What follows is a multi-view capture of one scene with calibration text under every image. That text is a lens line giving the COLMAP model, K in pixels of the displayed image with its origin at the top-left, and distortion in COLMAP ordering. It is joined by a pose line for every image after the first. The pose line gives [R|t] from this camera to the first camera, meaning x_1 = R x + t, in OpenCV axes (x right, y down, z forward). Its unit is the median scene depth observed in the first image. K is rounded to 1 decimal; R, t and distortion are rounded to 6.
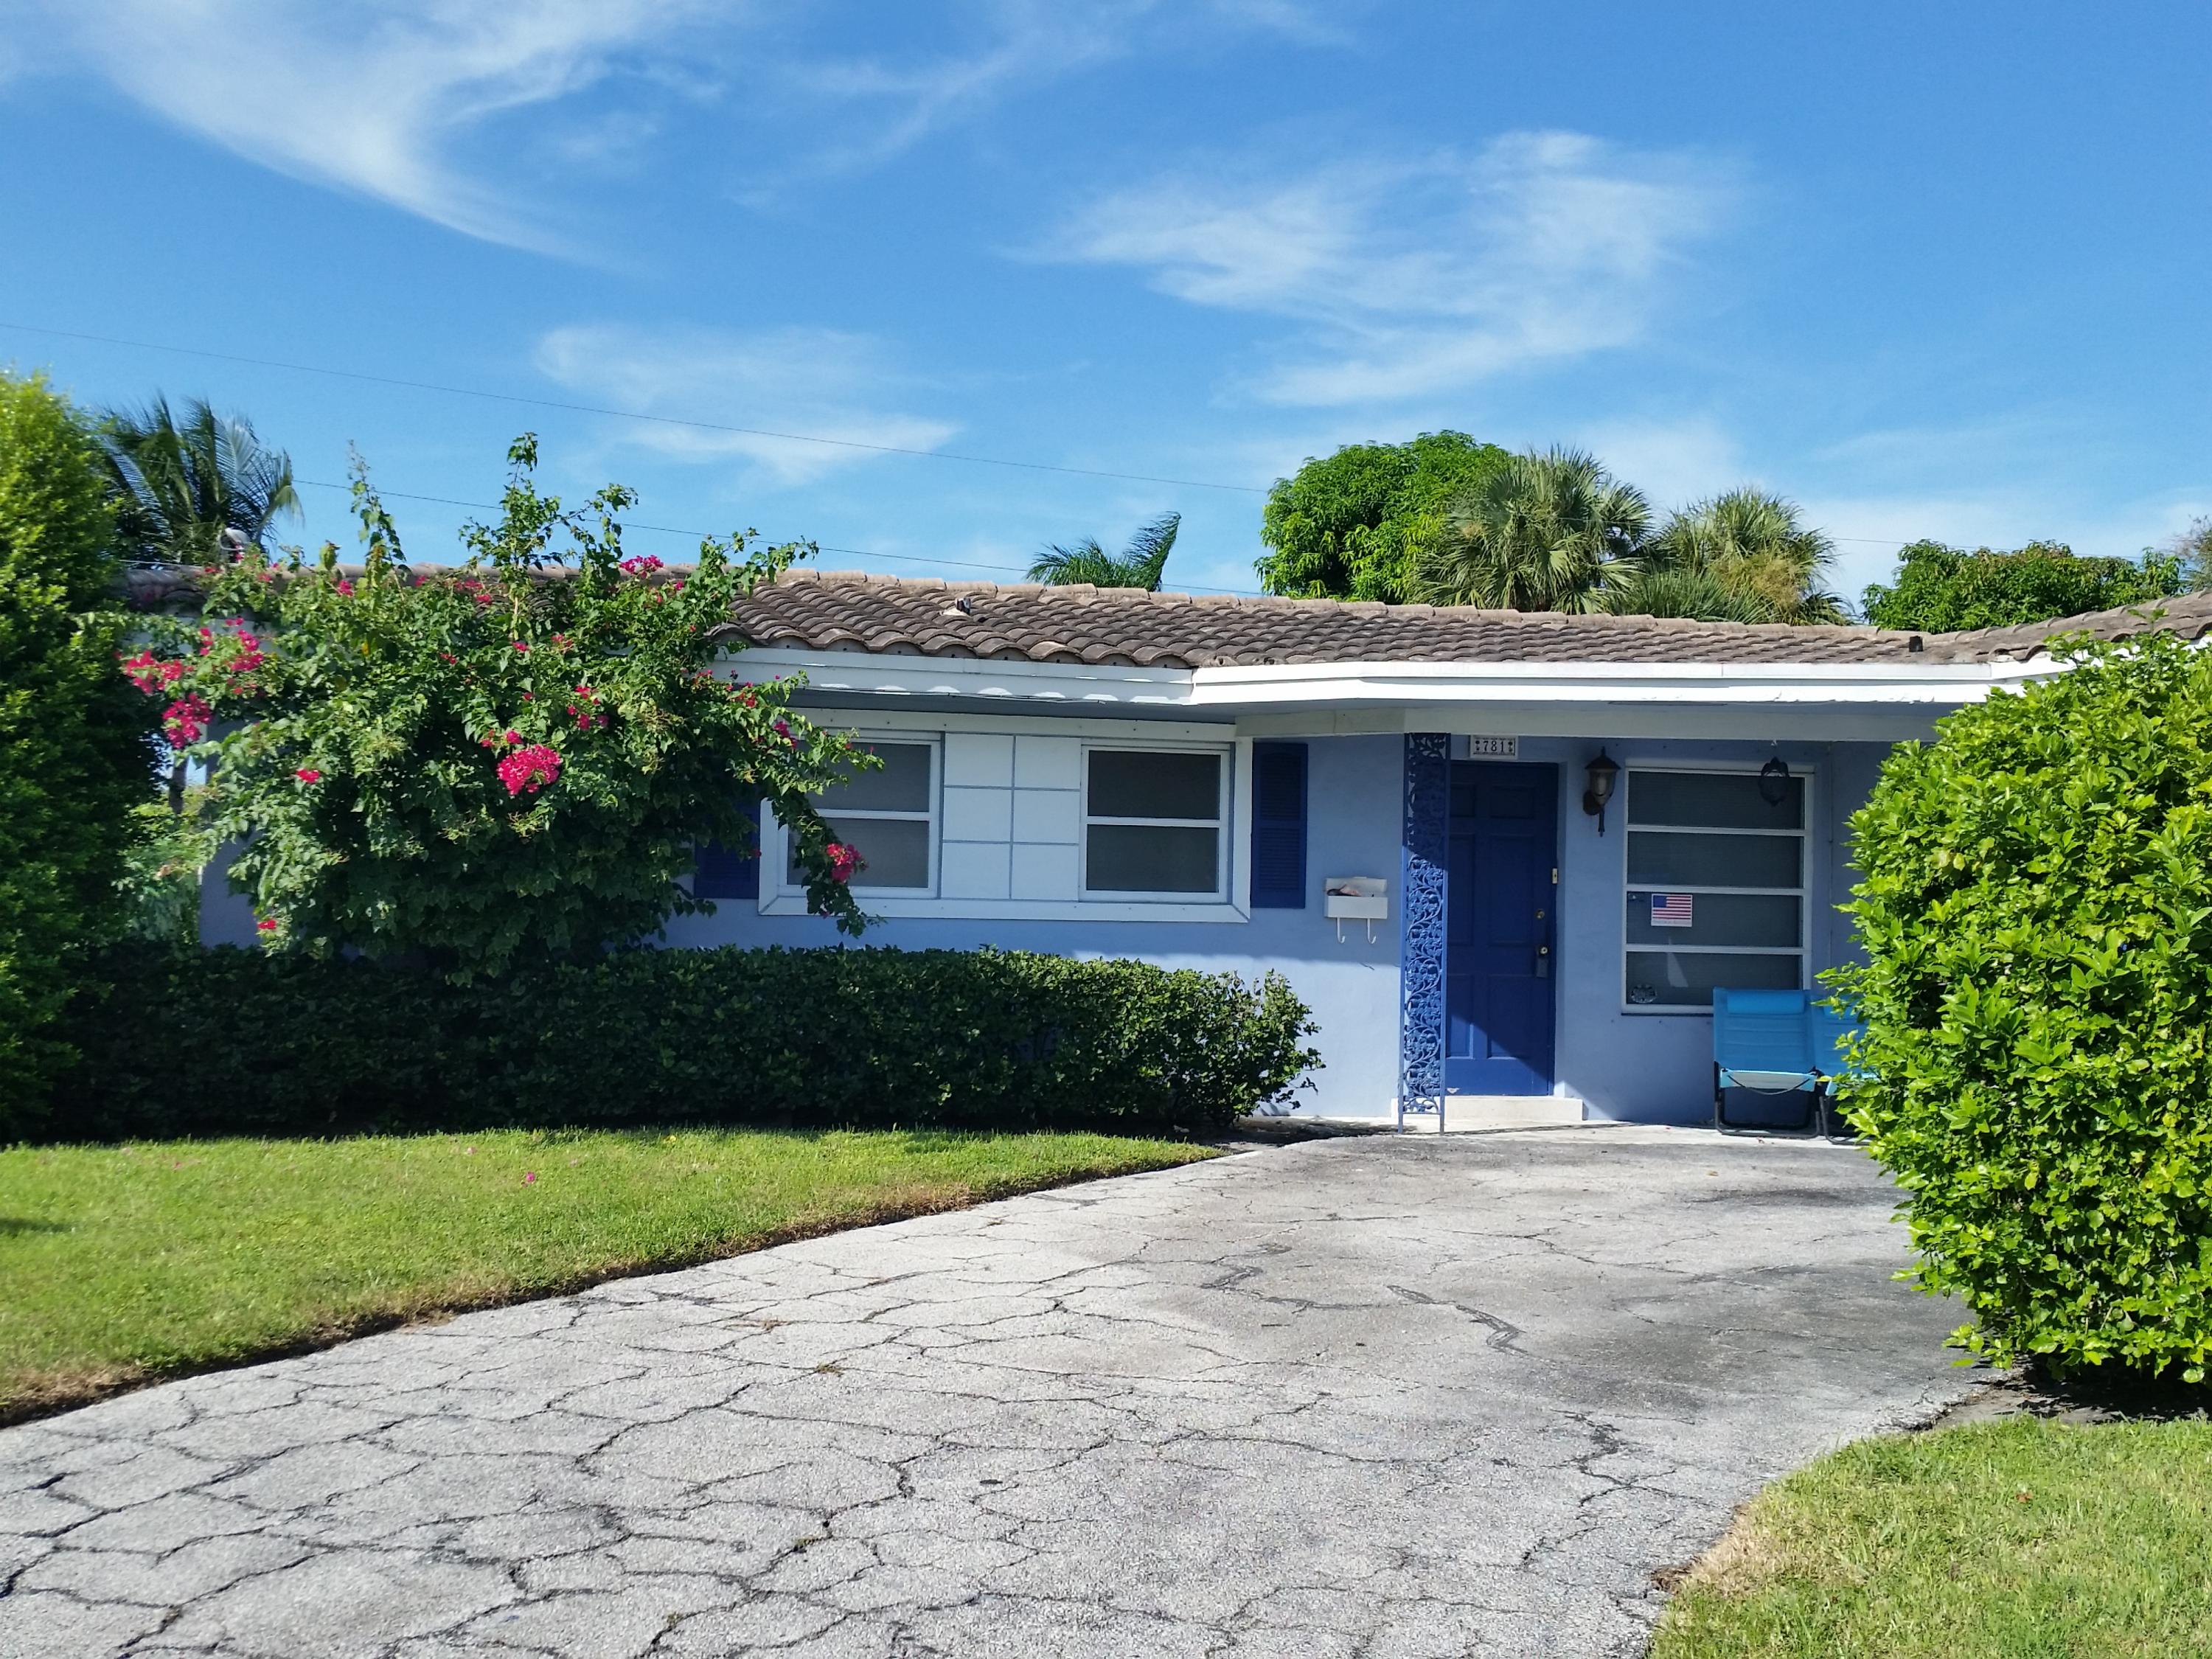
lens RADIAL K [[2352.8, 0, 1100.6], [0, 2352.8, 868.9], [0, 0, 1]] dist [0.151191, -0.316453]
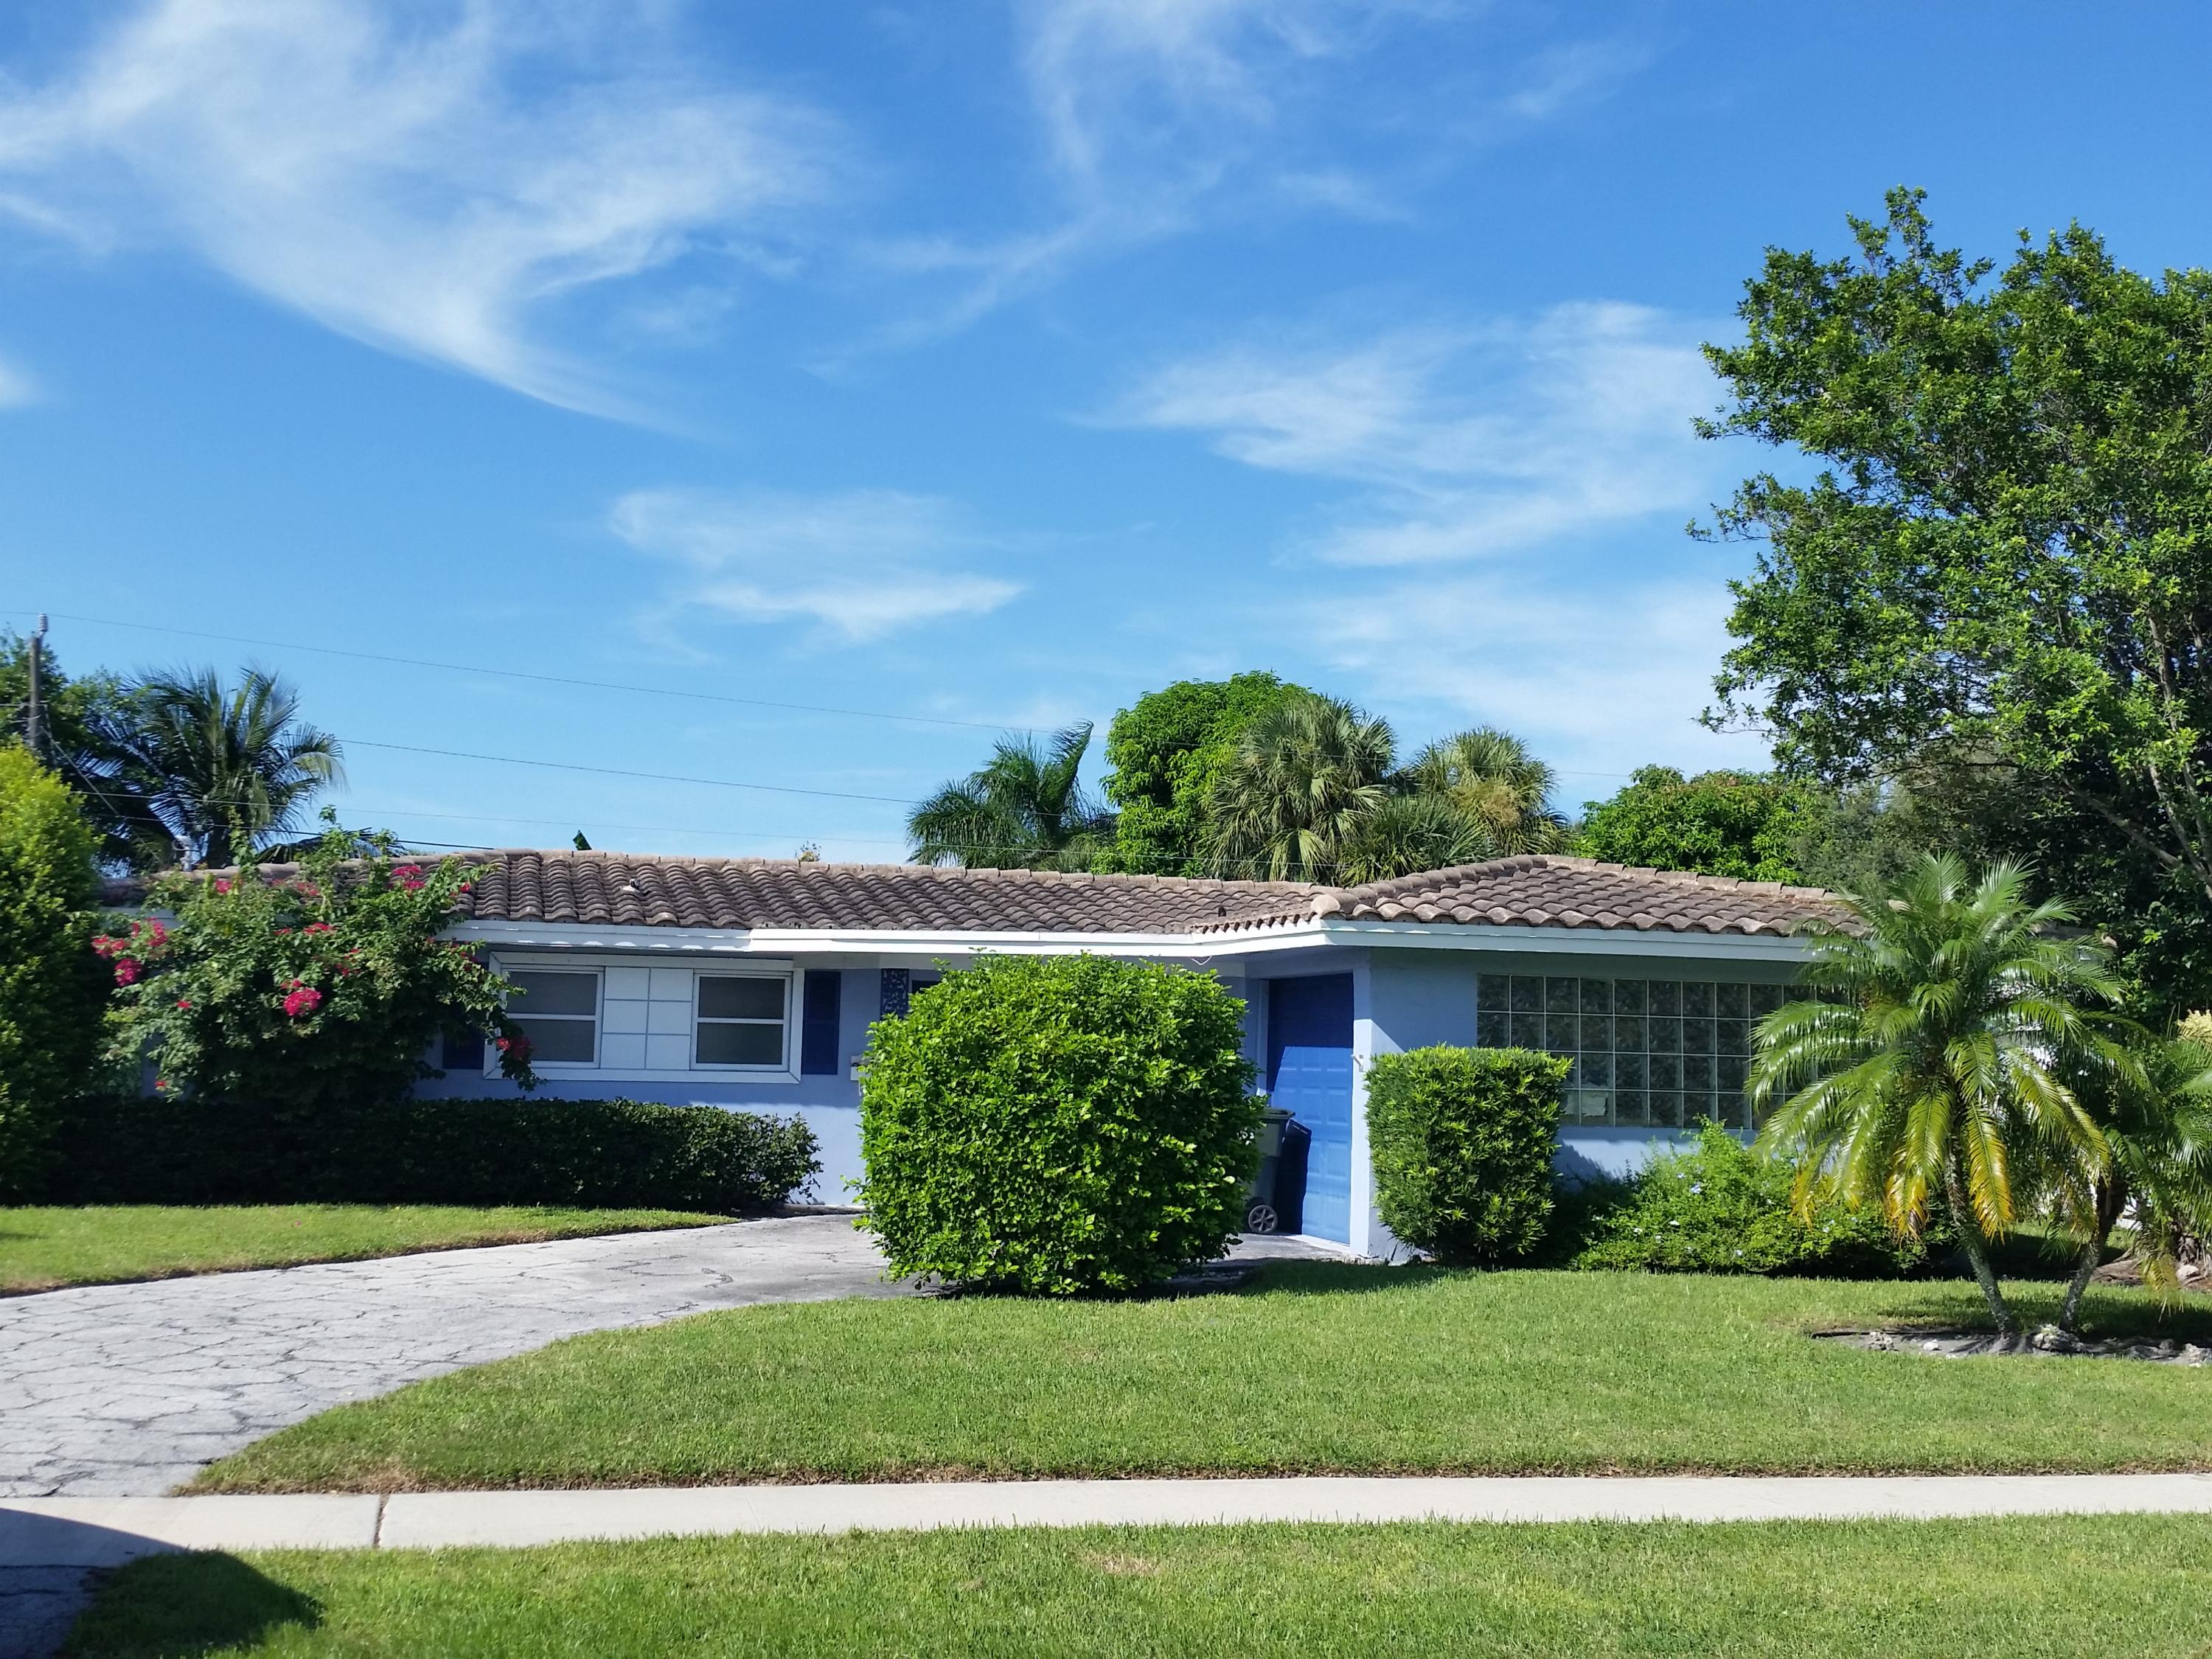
lens RADIAL K [[2352.8, 0, 1100.6], [0, 2352.8, 868.9], [0, 0, 1]] dist [0.151191, -0.316453]
pose [[0.999626, 0.002324, -0.027253, 0.336118], [-0.004105, 0.997846, -0.065471, -0.020240], [0.027042, 0.065558, 0.997482, -0.659800]]
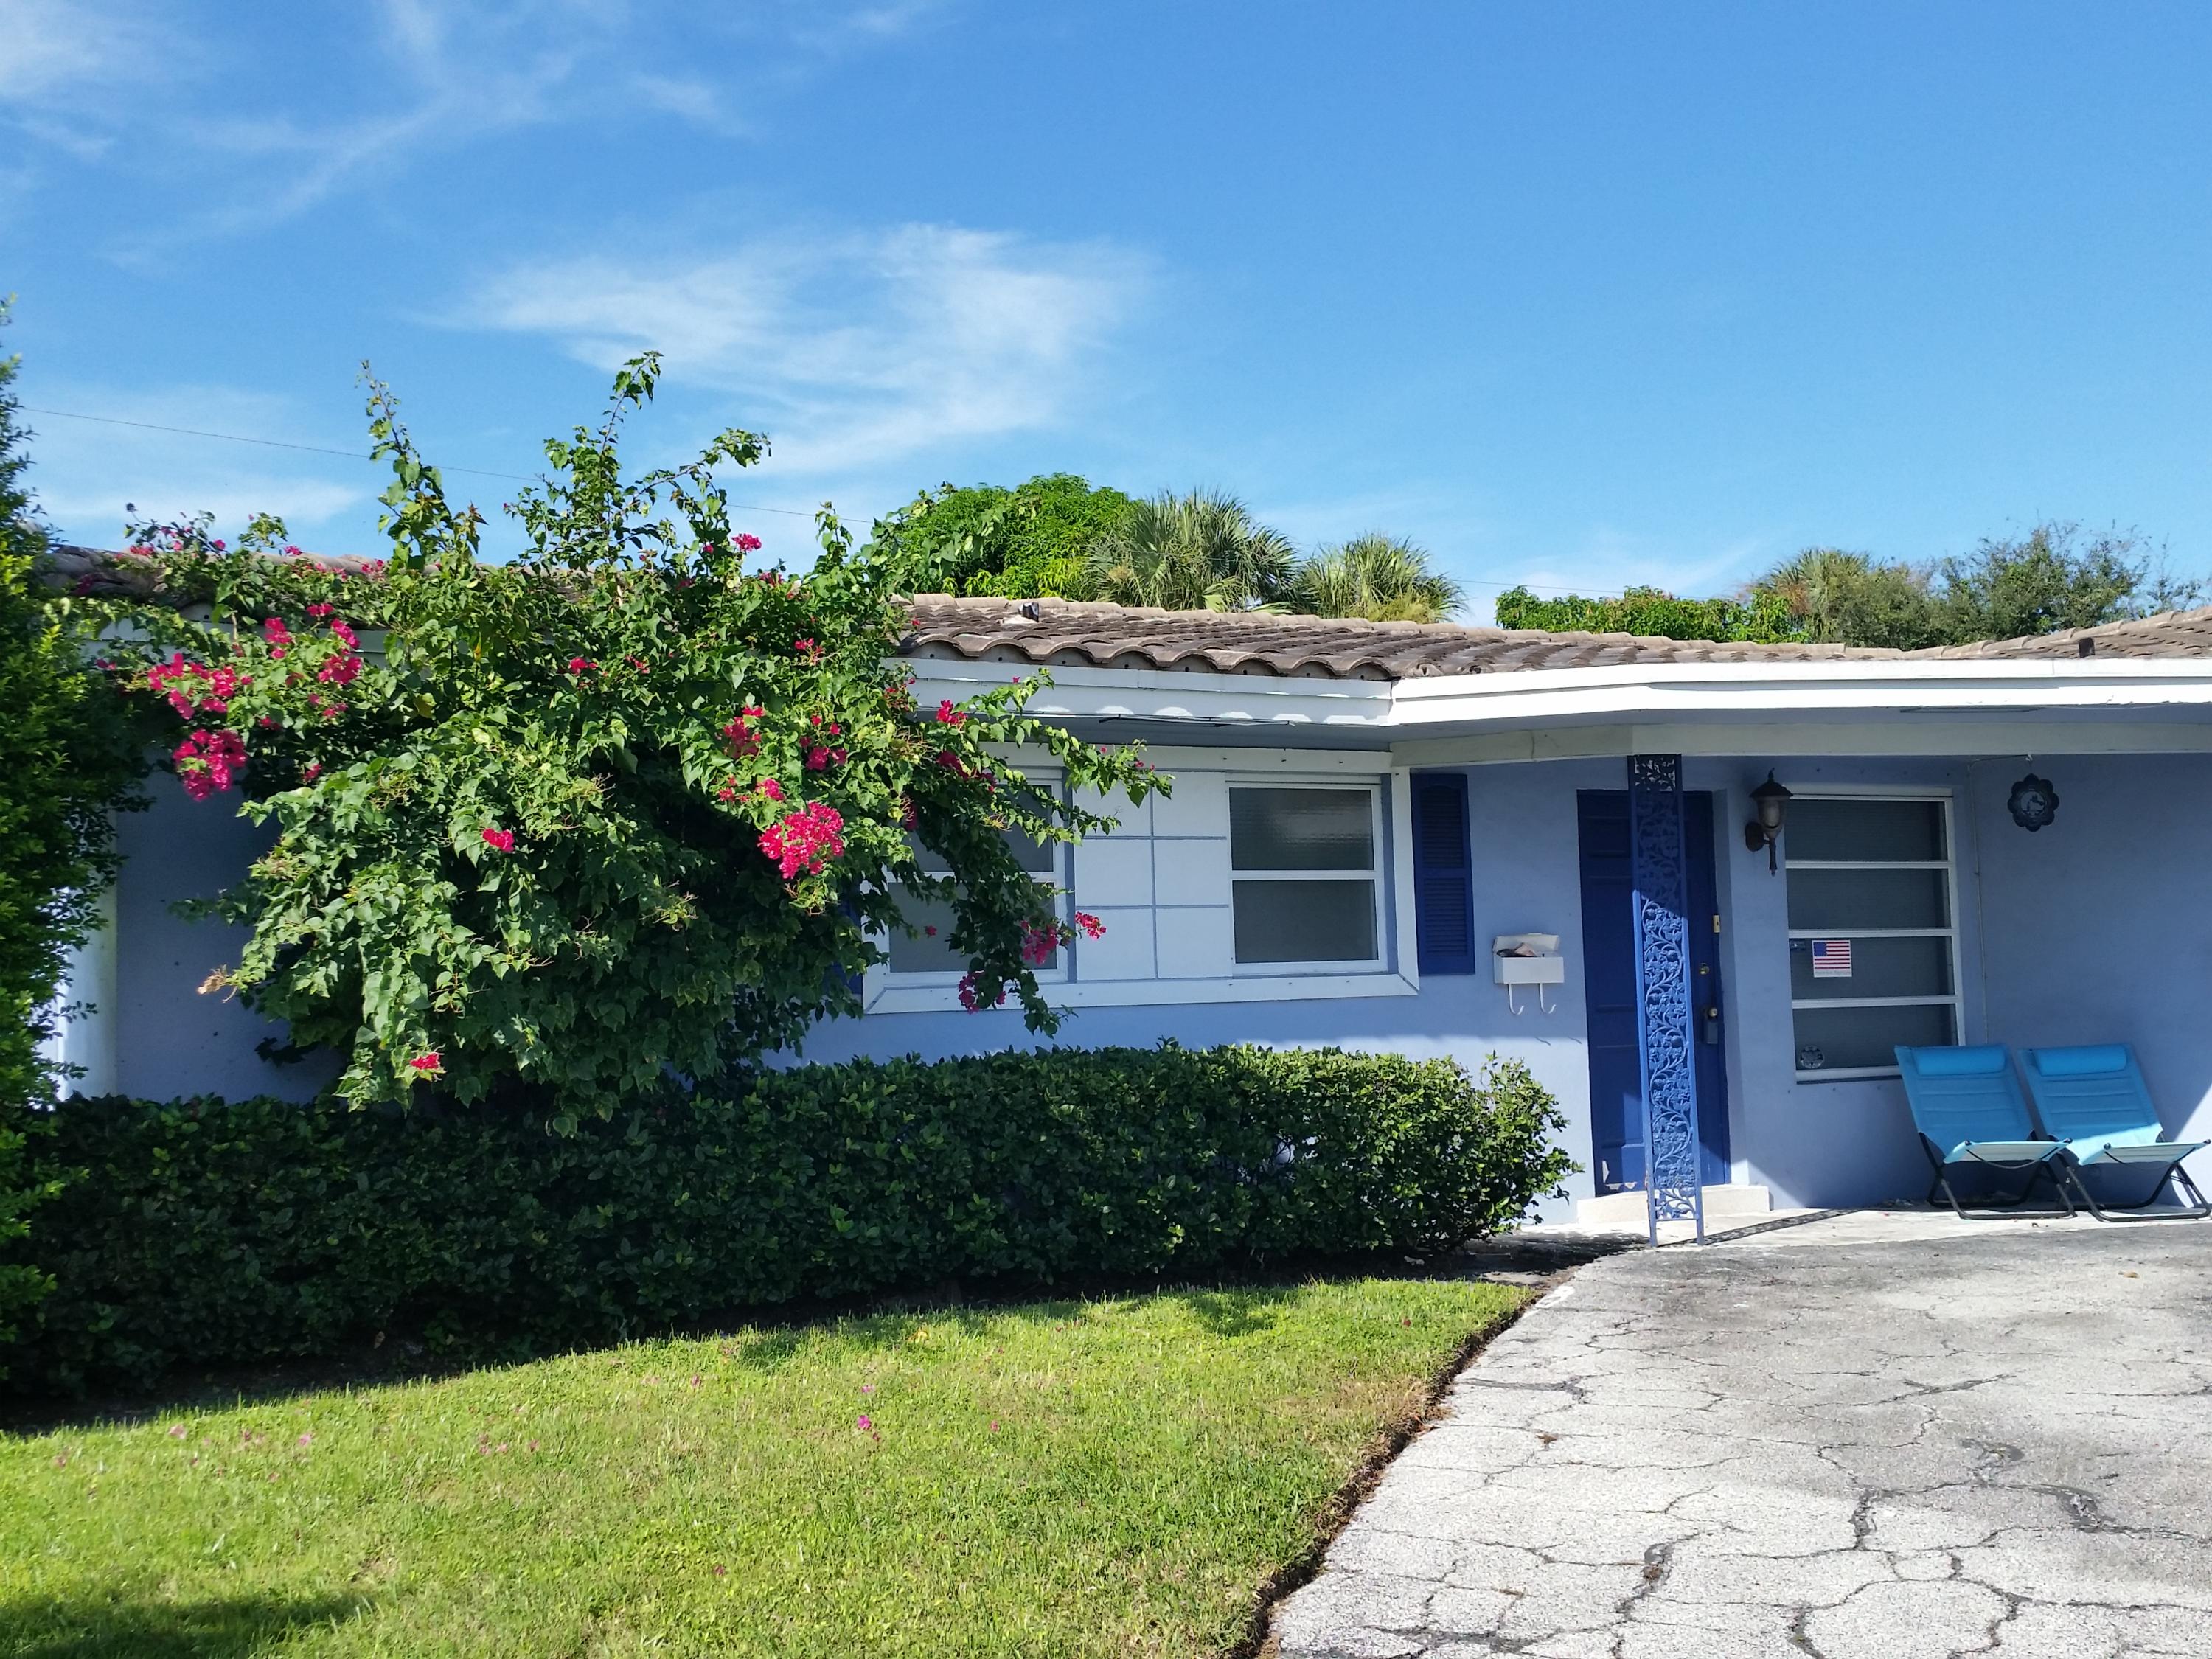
lens RADIAL K [[2333.5, 0, 1097.8], [0, 2333.5, 848.3], [0, 0, 1]] dist [0.187899, -0.467040]
pose [[0.972601, -0.031529, 0.230334, -0.247365], [0.039987, 0.998683, -0.032143, -0.006496], [-0.229017, 0.040472, 0.972581, 0.254630]]
